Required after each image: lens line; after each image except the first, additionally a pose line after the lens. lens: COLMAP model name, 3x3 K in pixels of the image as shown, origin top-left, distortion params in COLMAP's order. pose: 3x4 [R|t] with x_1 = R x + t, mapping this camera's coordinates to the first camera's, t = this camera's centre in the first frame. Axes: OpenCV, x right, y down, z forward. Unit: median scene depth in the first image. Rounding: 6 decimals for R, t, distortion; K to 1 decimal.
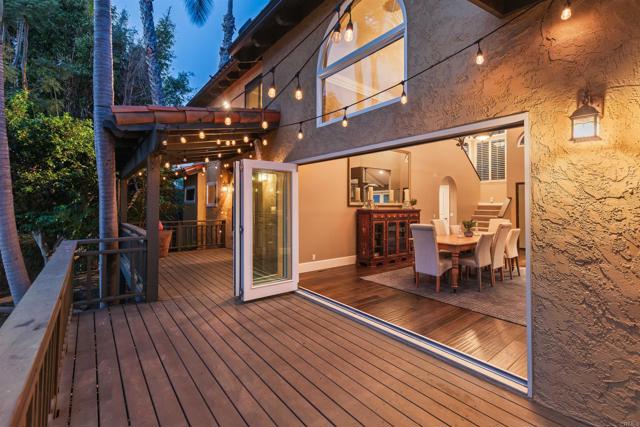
lens RADIAL K [[284.9, 0, 319.6], [0, 284.9, 205.0], [0, 0, 1]] dist [-0.000068, -0.000017]
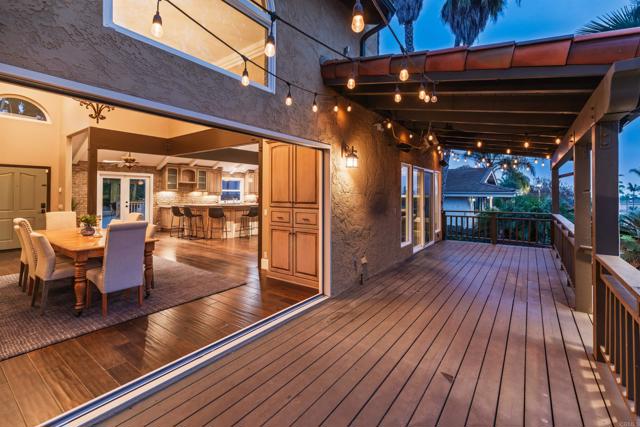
lens RADIAL K [[286.5, 0, 320.3], [0, 286.5, 192.2], [0, 0, 1]] dist [0.000844, 0.000136]
pose [[-0.263163, -0.000184, 0.964751, -0.942538], [-0.000770, 1.000000, -0.000019, -0.019009], [-0.964751, -0.000748, -0.263163, 1.392108]]
